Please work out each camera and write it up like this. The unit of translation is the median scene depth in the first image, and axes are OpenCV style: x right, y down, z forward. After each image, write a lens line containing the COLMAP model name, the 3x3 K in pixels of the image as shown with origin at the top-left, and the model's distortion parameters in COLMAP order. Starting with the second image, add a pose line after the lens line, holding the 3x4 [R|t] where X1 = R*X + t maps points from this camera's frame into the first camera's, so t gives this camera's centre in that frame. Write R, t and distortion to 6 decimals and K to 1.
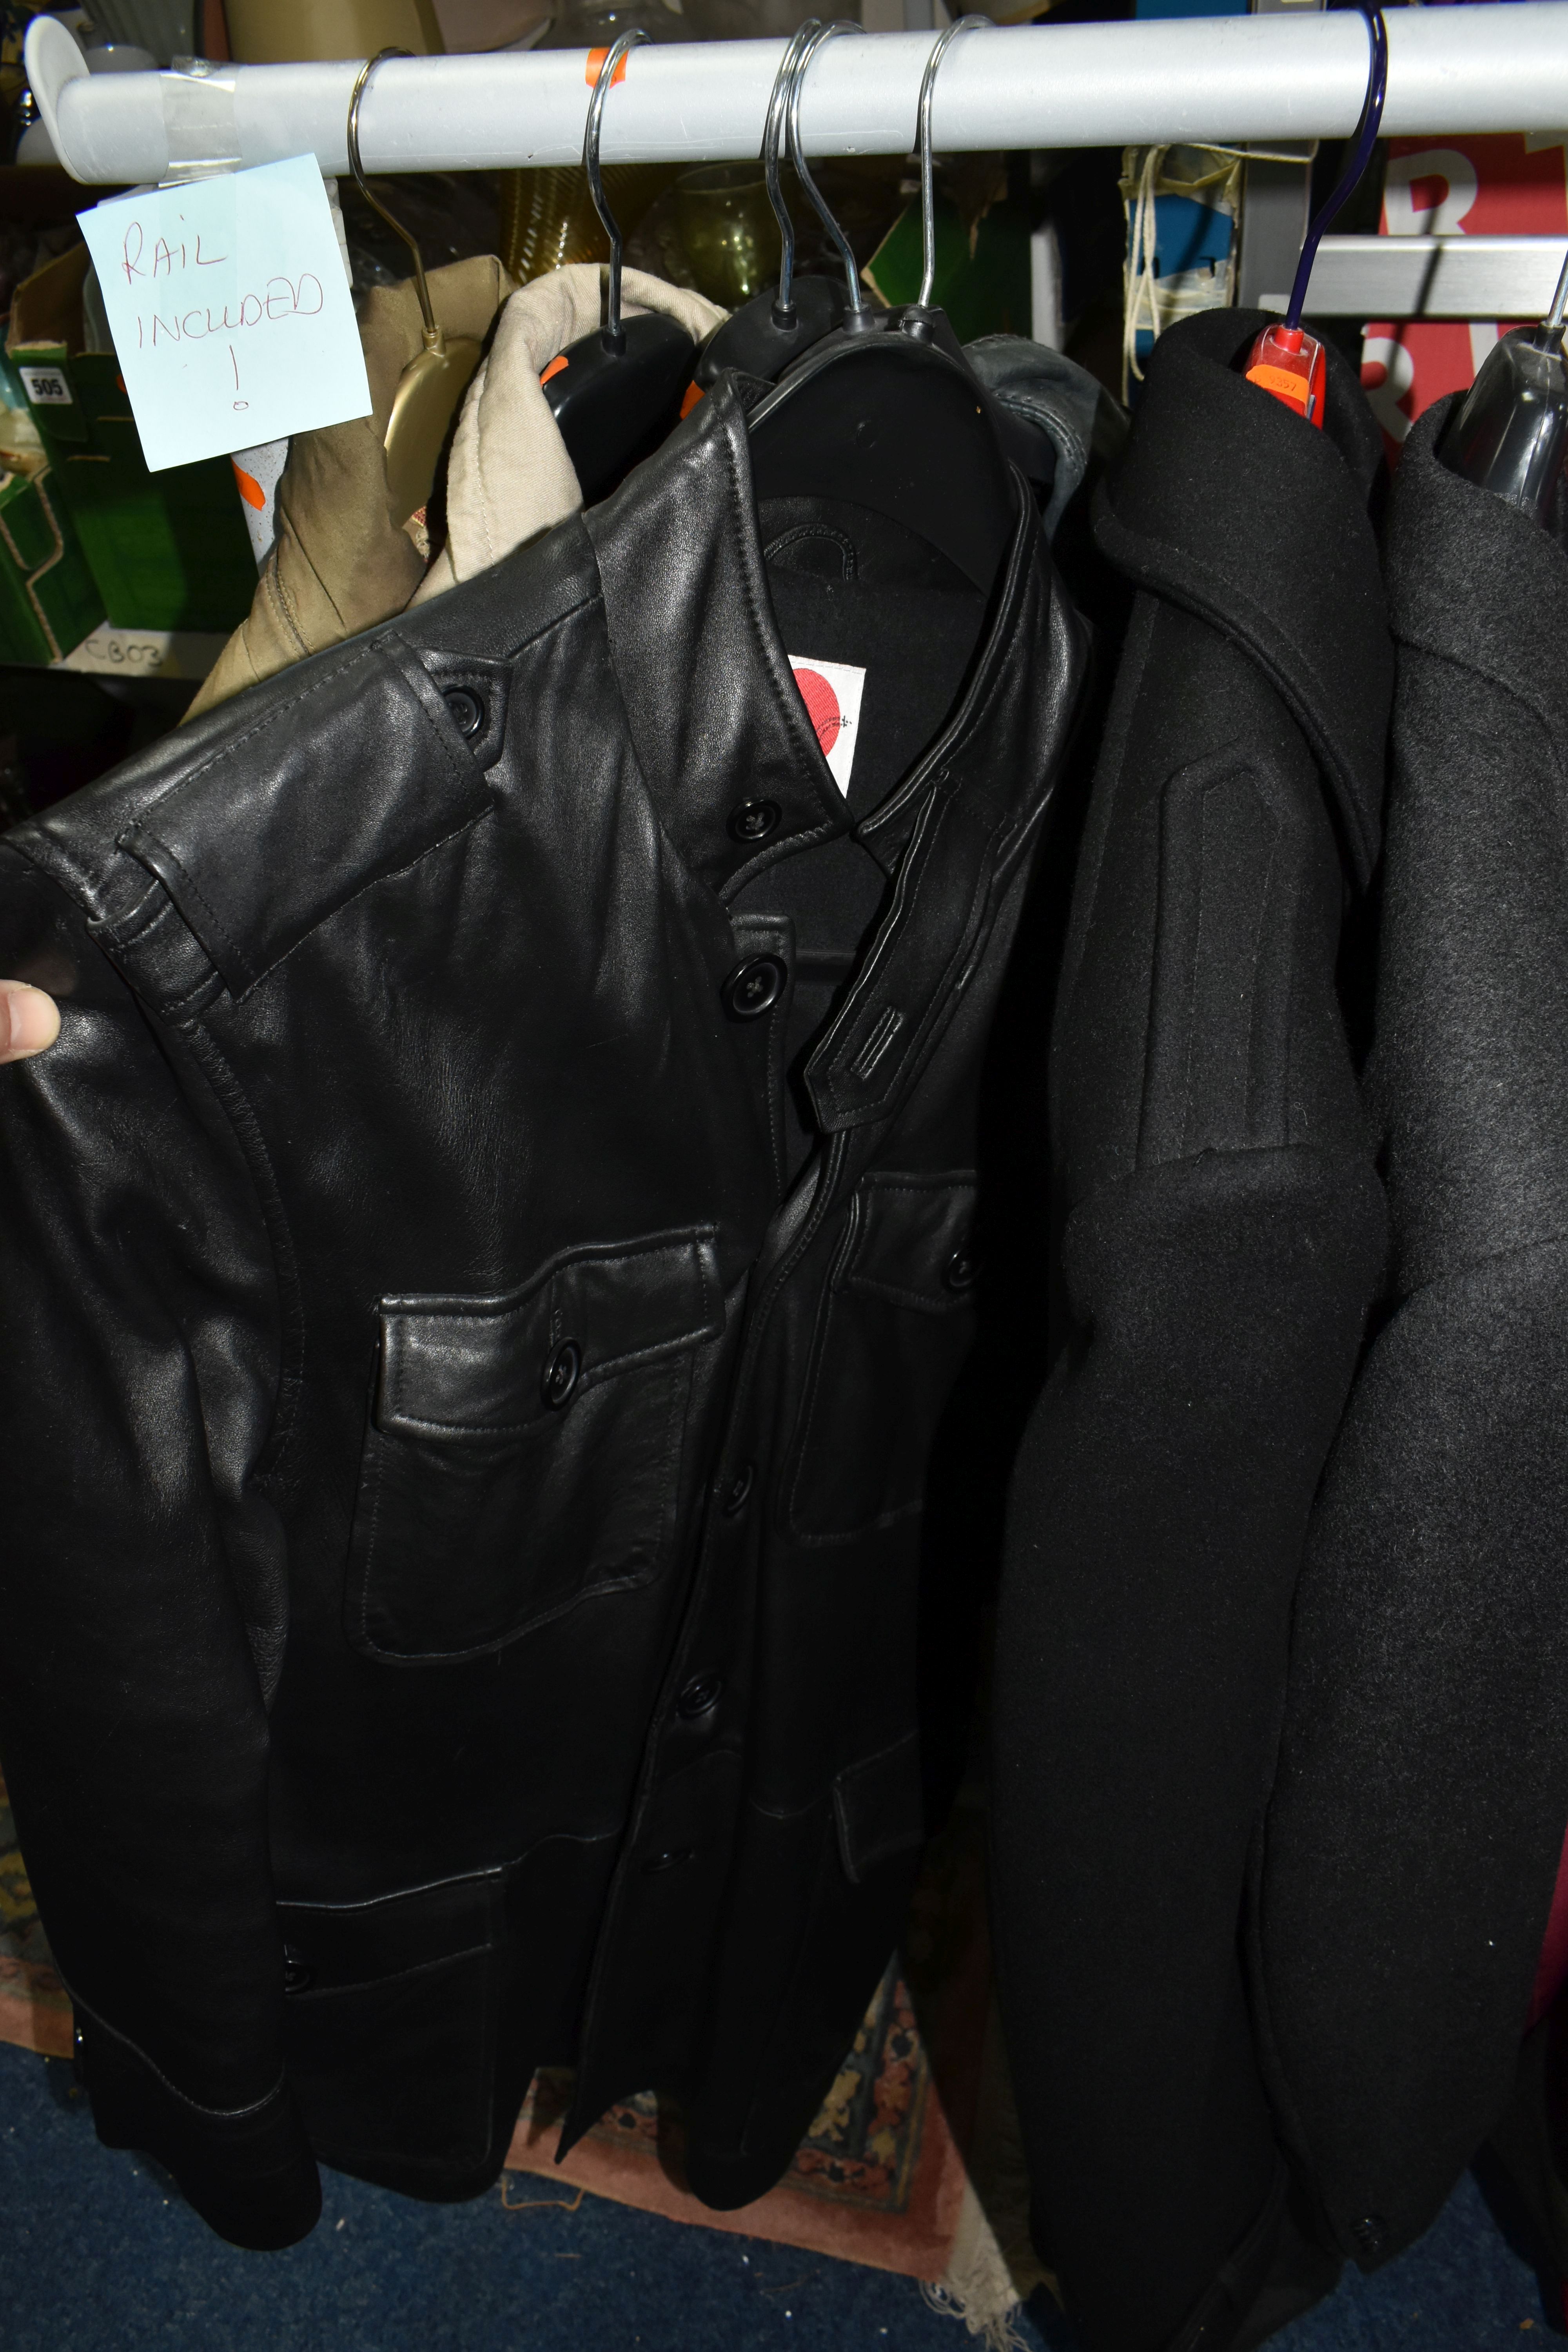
lens RADIAL K [[1789.6, 0, 784.0], [0, 1789.6, 1176.0], [0, 0, 1]] dist [-0.016998, 0.010582]
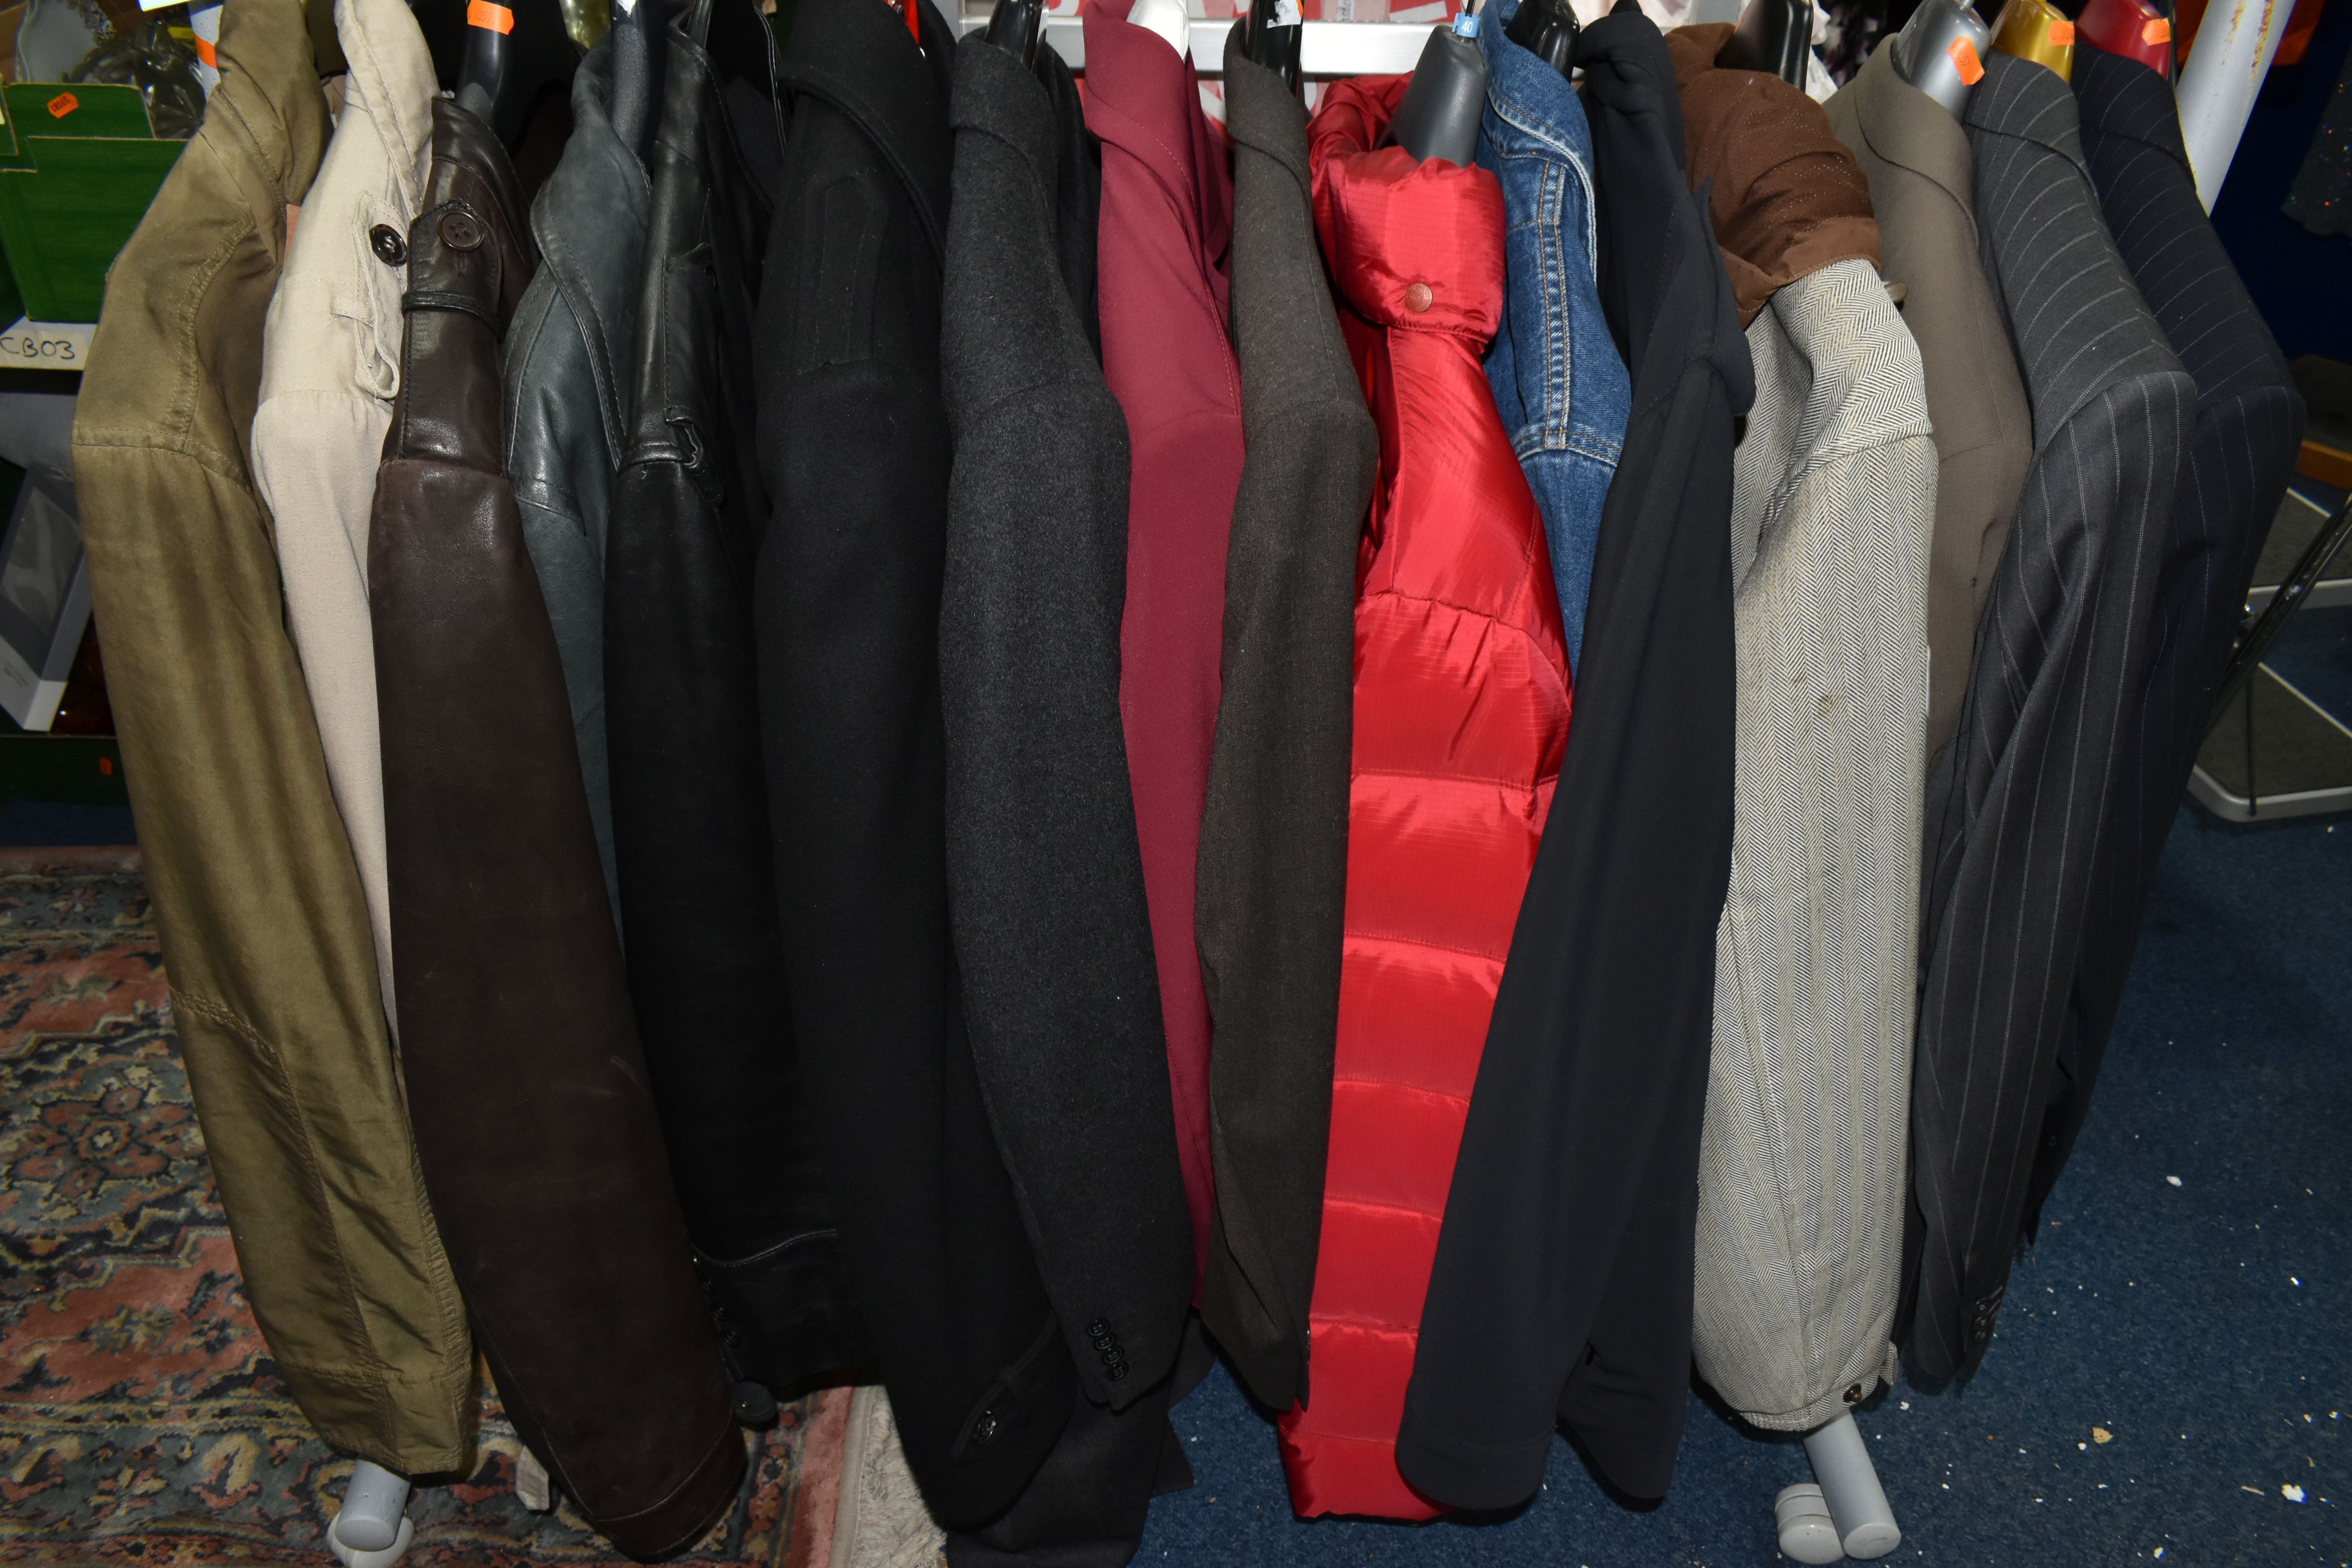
lens RADIAL K [[1789.6, 0, 1144.5], [0, 1789.6, 788.0], [0, 0, 1]] dist [-0.016998, 0.010582]
pose [[0.968602, -0.046079, 0.244310, 0.040550], [0.092357, 0.979043, -0.181507, 0.309379], [-0.230827, 0.198372, 0.952558, -0.257546]]
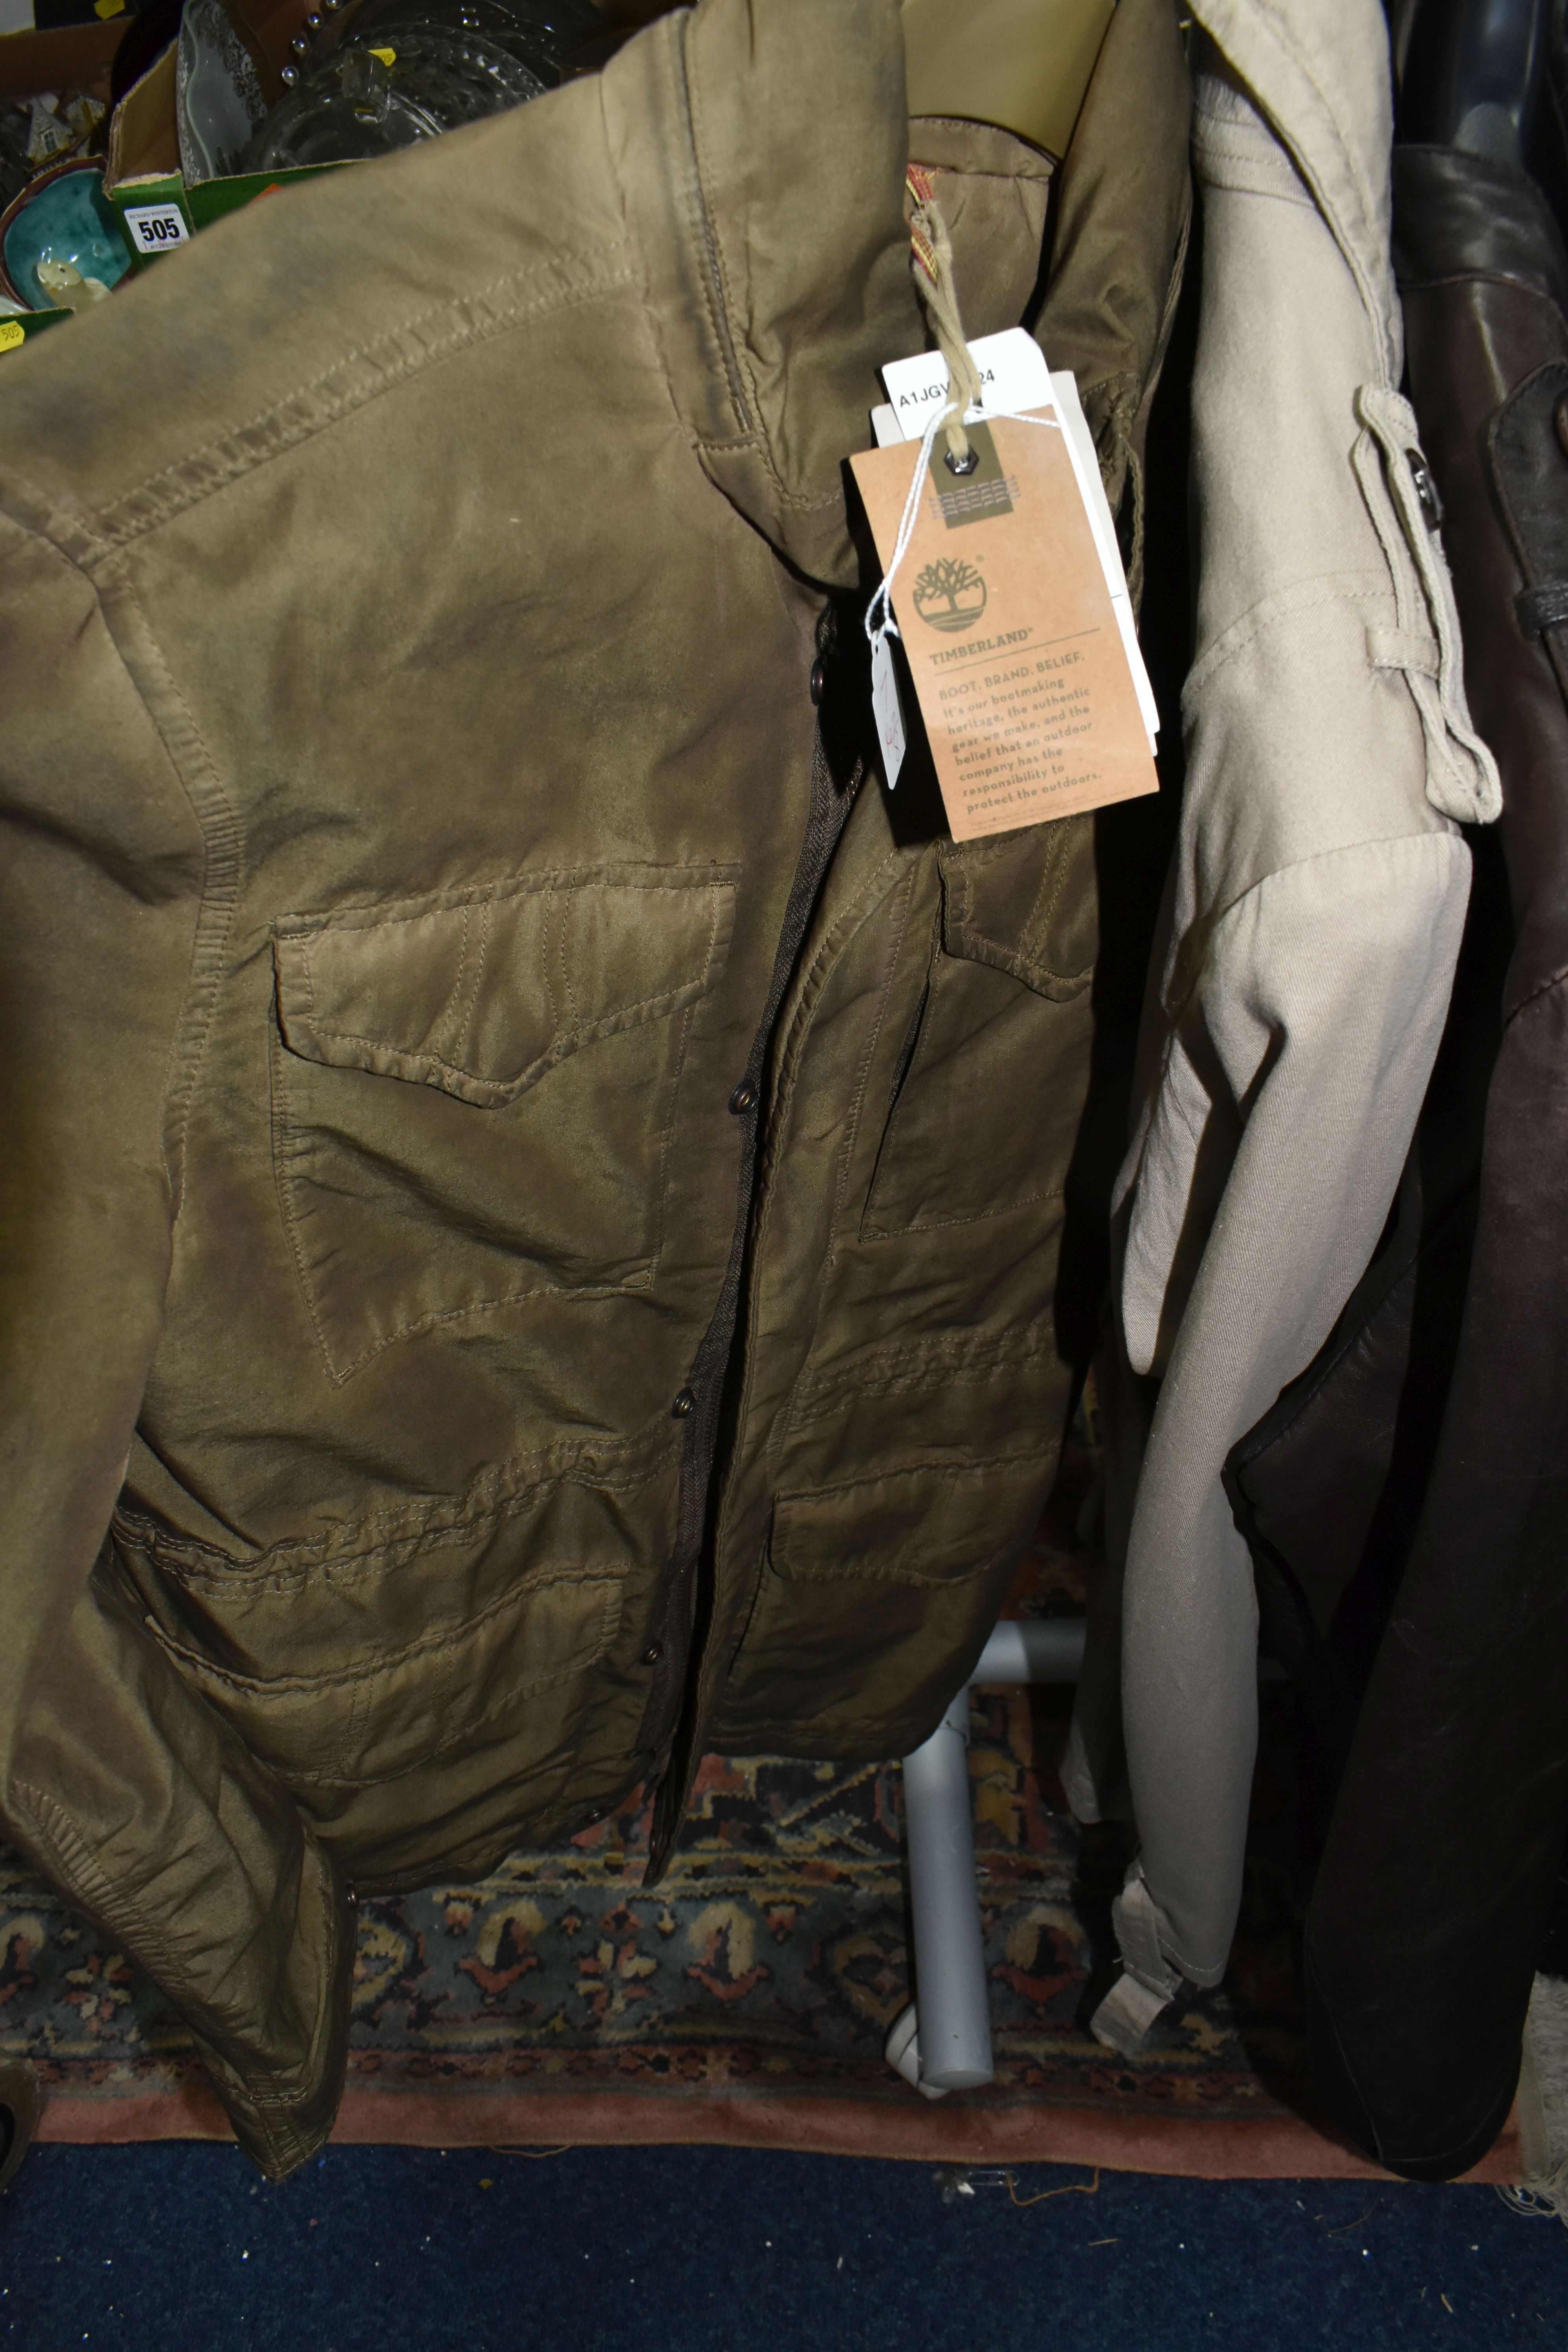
lens RADIAL K [[1789.6, 0, 784.0], [0, 1789.6, 1176.0], [0, 0, 1]] dist [-0.016998, 0.010582]
pose [[0.982941, -0.165779, 0.079656, -0.269440], [0.163376, 0.985913, 0.035839, 0.015389], [-0.084475, -0.022214, 0.996178, 0.130278]]
